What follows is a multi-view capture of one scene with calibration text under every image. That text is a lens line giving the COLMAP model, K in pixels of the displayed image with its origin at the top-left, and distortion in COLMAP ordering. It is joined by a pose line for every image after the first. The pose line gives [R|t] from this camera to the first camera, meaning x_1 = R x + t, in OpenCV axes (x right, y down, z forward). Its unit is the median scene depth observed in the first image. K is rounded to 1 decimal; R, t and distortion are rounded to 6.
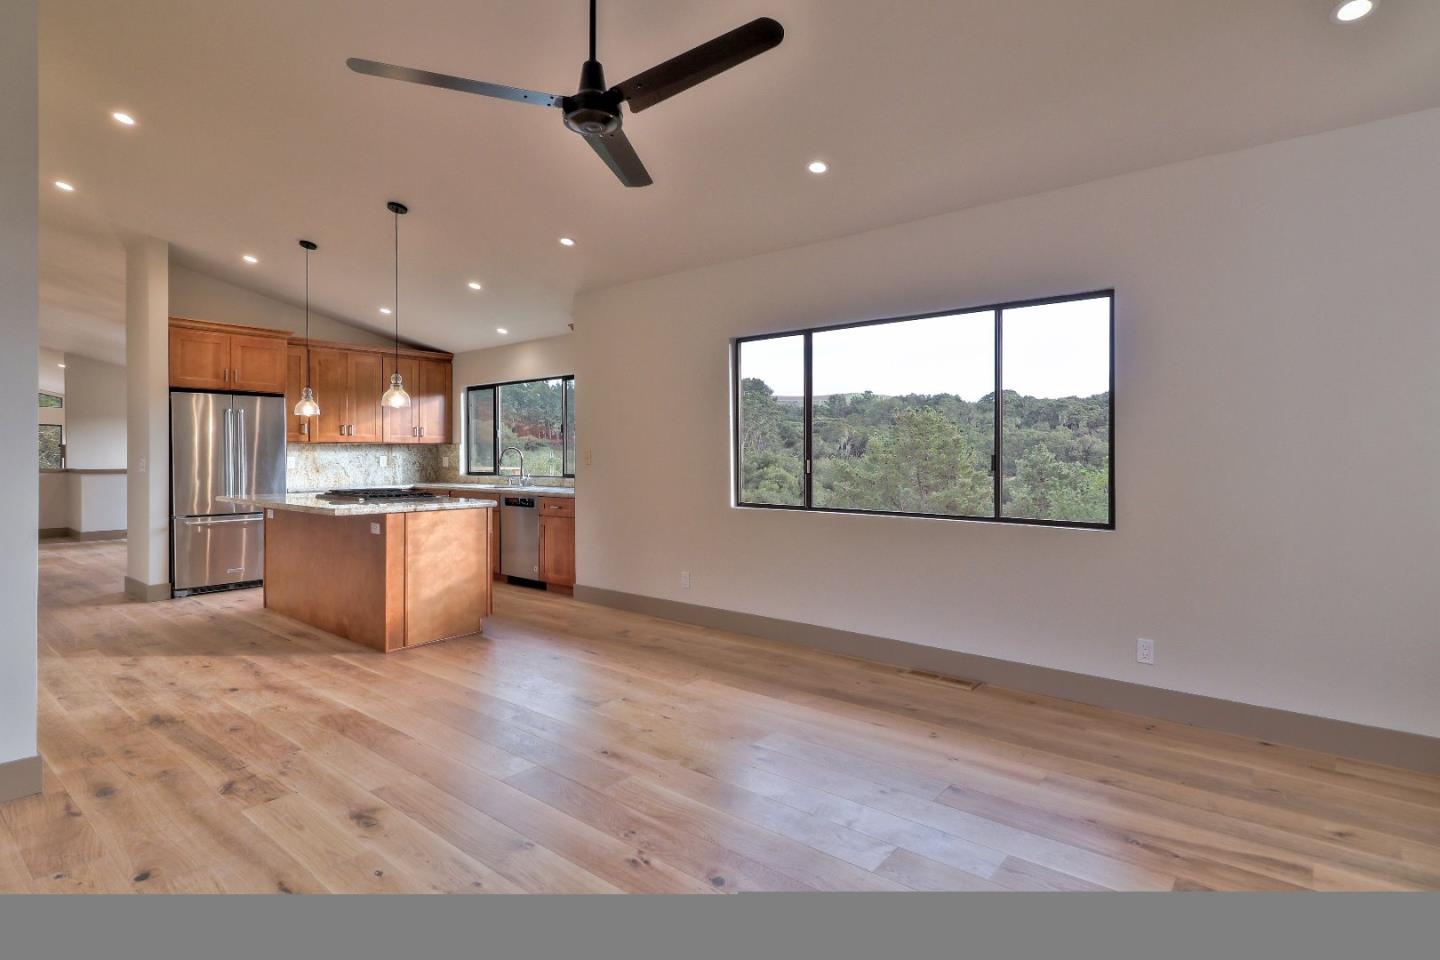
lens RADIAL K [[732.8, 0, 706.6], [0, 732.8, 454.8], [0, 0, 1]] dist [-0.002202, -0.000084]
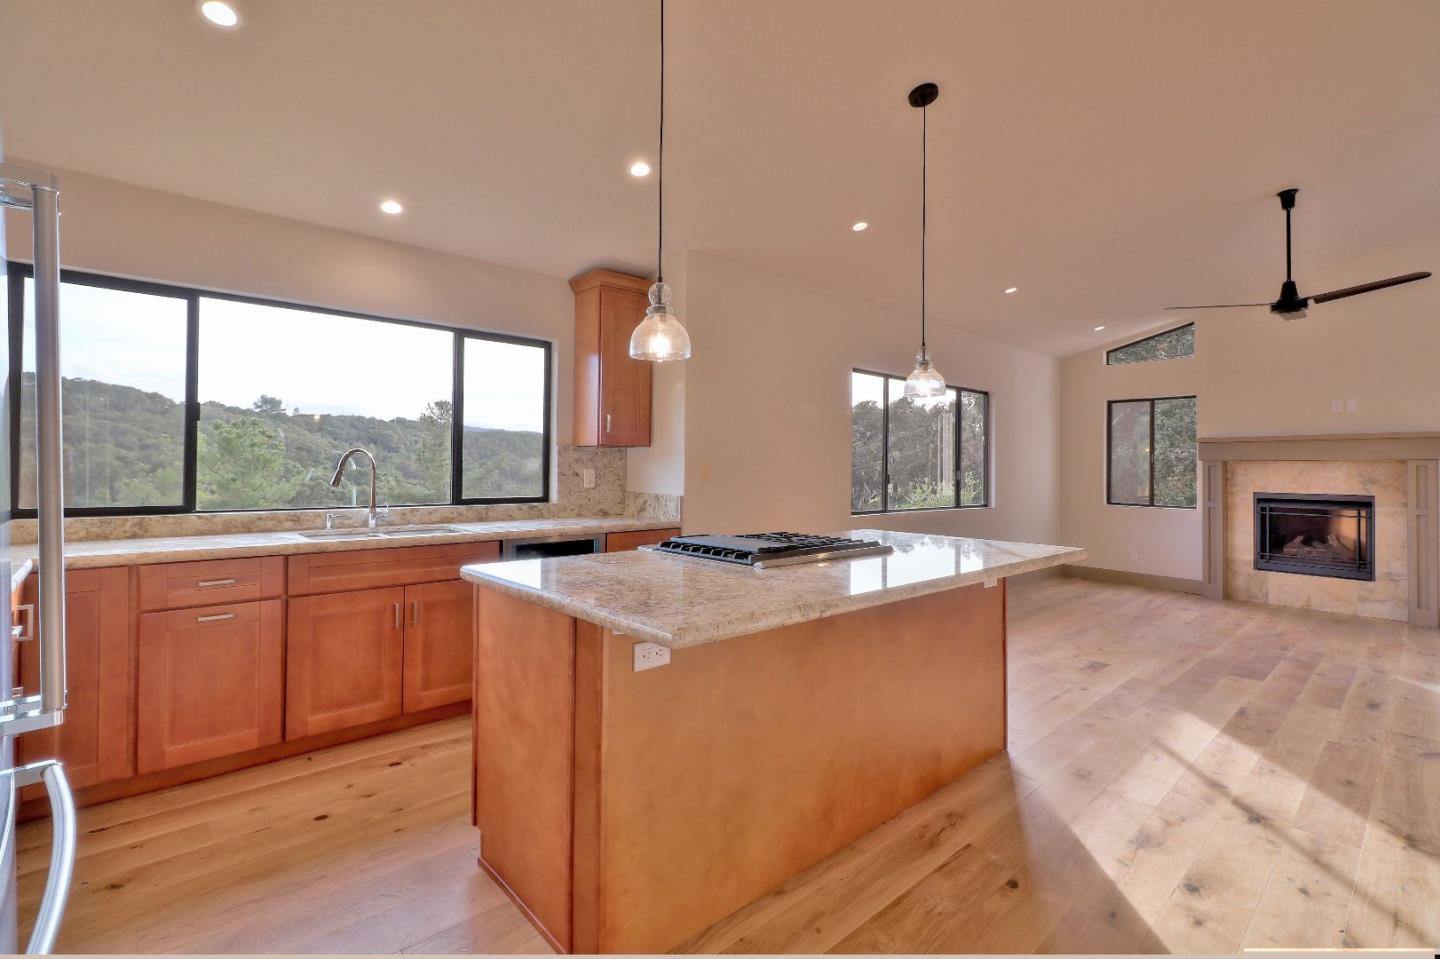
lens RADIAL K [[667.5, 0, 715.4], [0, 667.5, 460.9], [0, 0, 1]] dist [-0.000349, 0.000172]
pose [[0.117963, 0.013289, 0.992929, -1.043679], [-0.010544, 0.999871, -0.012130, 0.001087], [-0.992962, -0.009038, 0.118088, 1.127680]]
